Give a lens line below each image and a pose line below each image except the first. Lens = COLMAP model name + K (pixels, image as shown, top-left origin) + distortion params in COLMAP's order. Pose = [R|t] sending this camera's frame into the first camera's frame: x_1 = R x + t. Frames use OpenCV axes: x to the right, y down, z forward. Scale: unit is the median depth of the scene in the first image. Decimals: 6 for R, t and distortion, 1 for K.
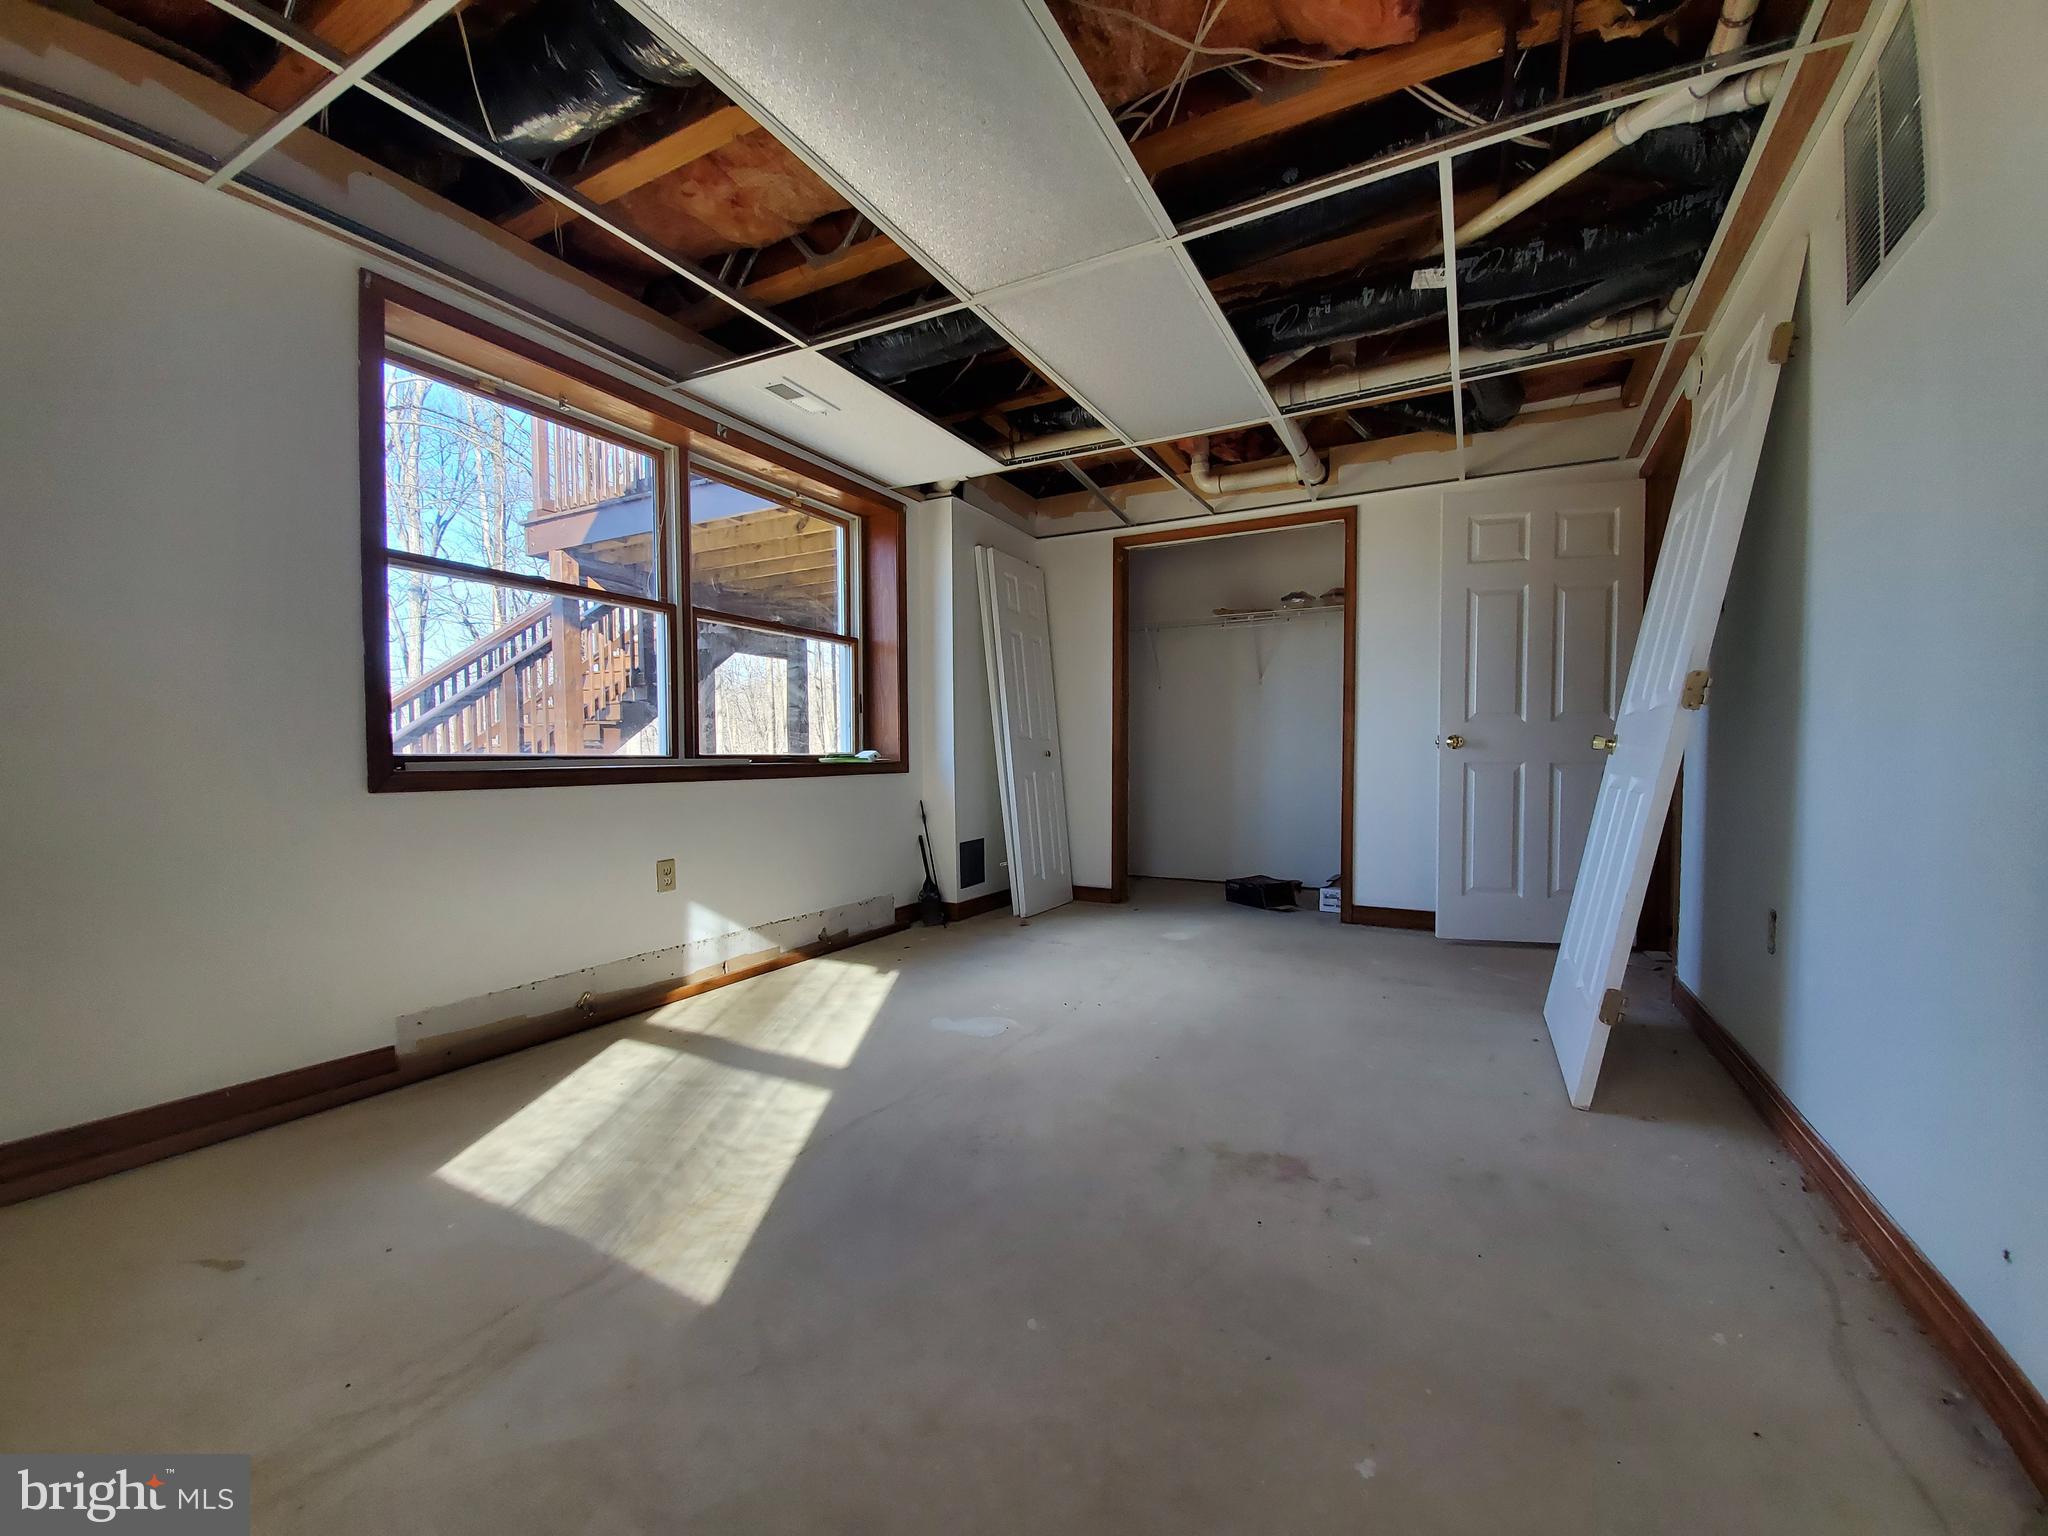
lens RADIAL K [[827.4, 0, 1023.3], [0, 827.4, 776.9], [0, 0, 1]] dist [0.008411, -0.007858]
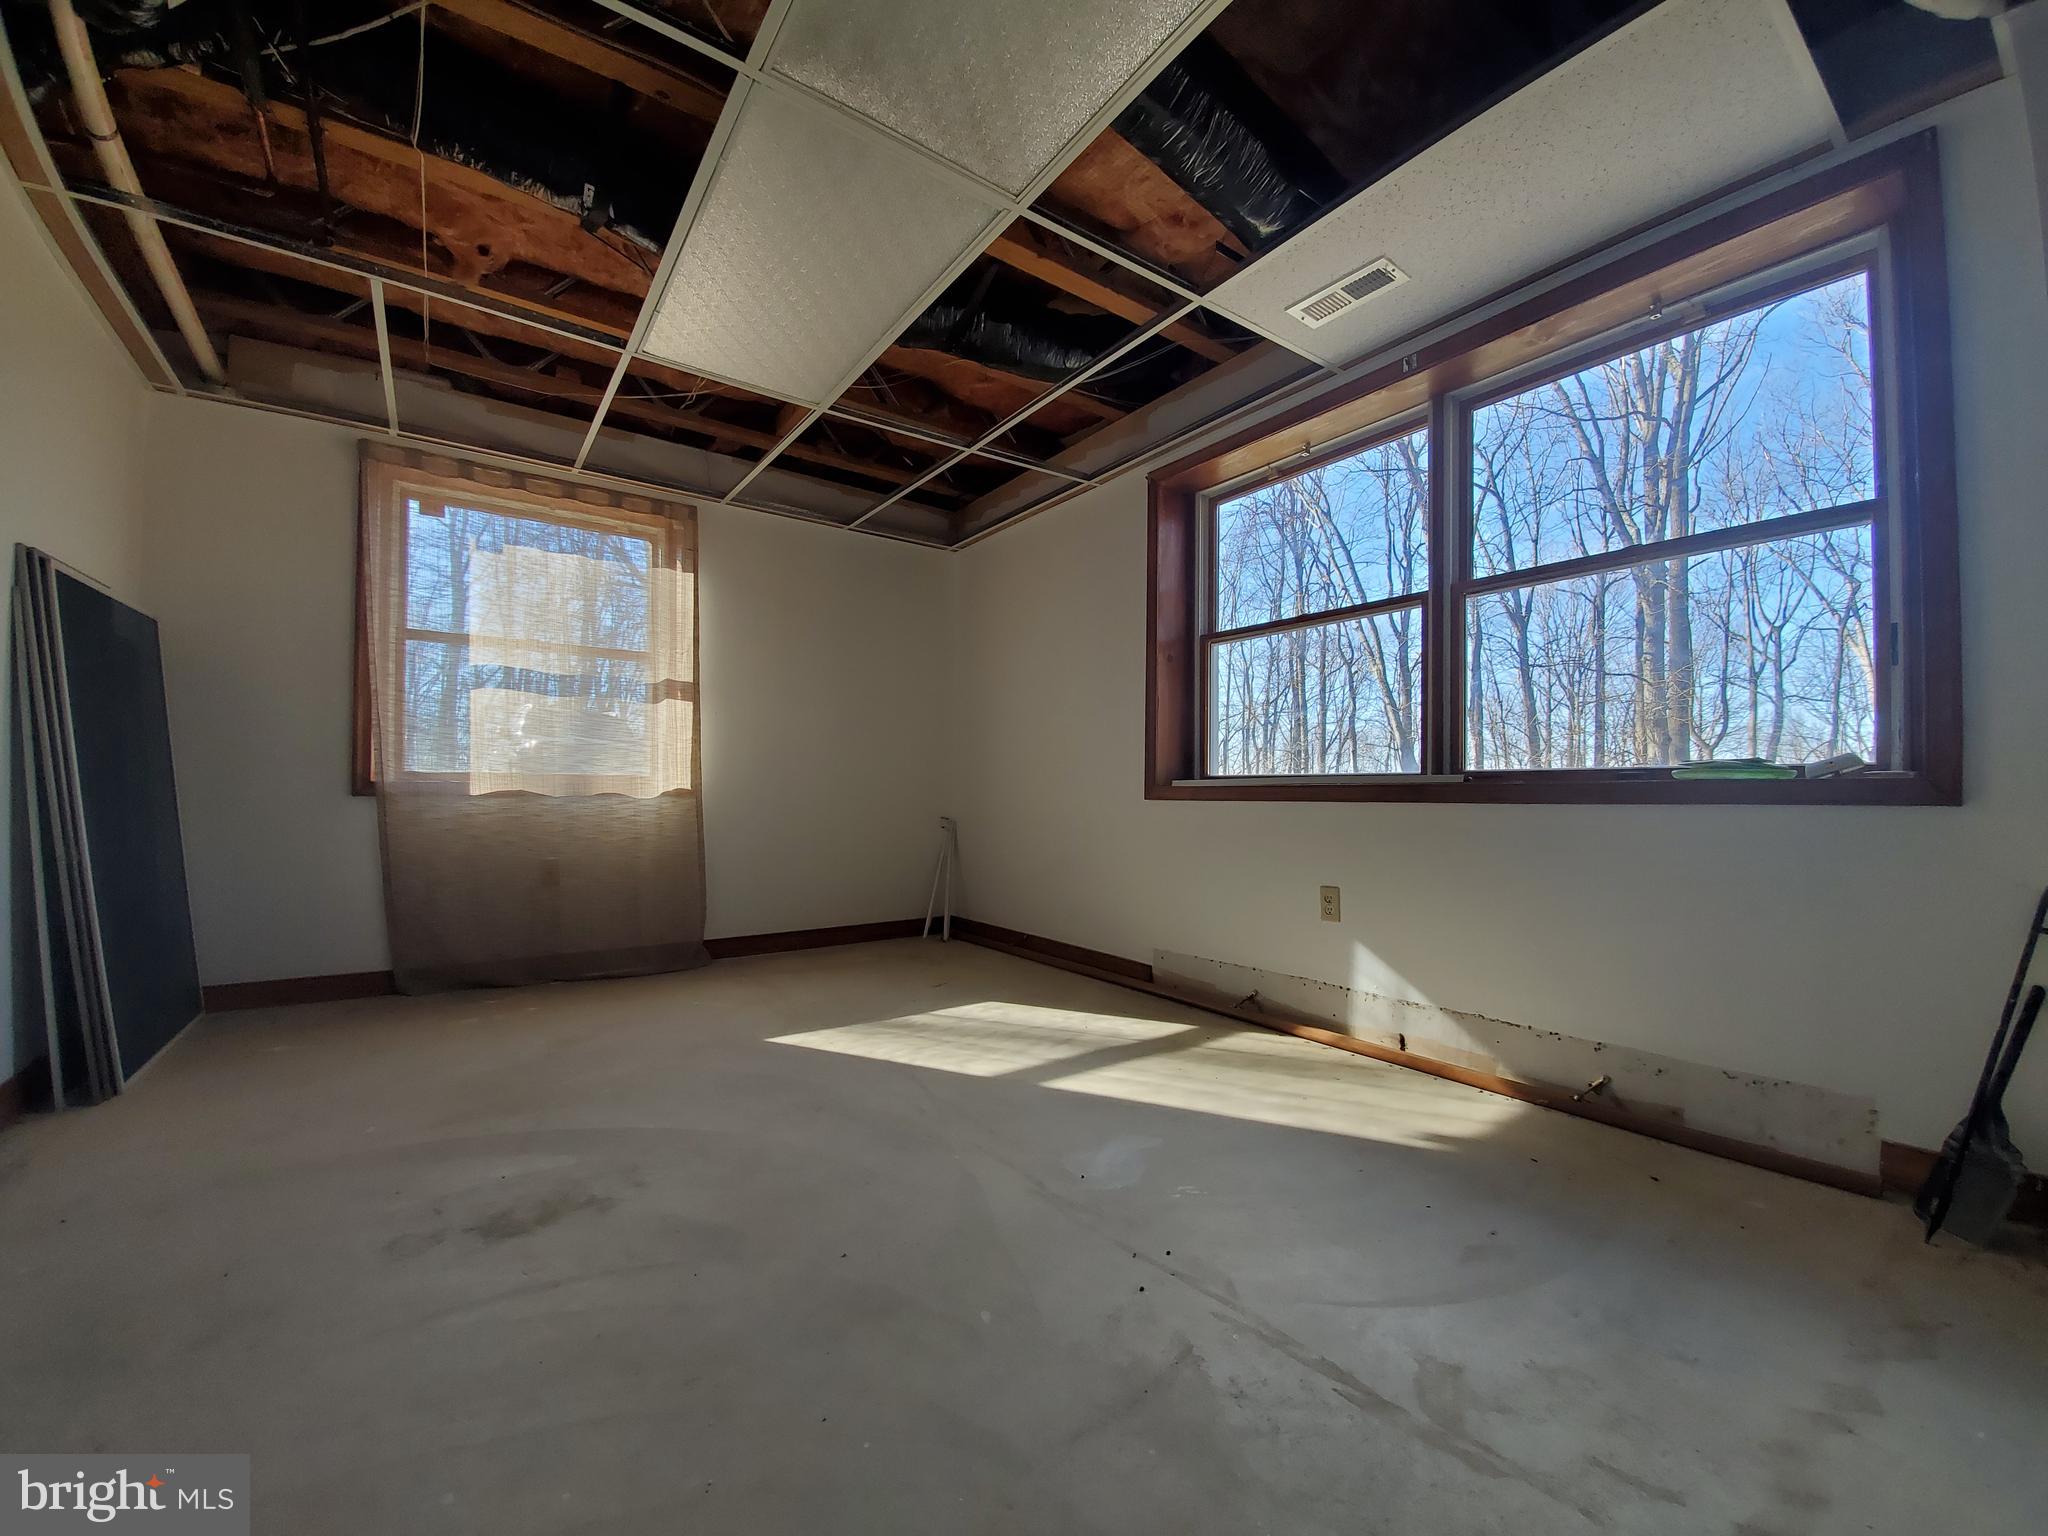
lens RADIAL K [[827.4, 0, 1088.4], [0, 827.4, 789.2], [0, 0, 1]] dist [0.008411, -0.007858]
pose [[-0.413833, -0.009748, -0.910301, 0.599239], [-0.027230, 0.999628, 0.001674, -0.002004], [0.909945, 0.025480, -0.413944, 1.324008]]
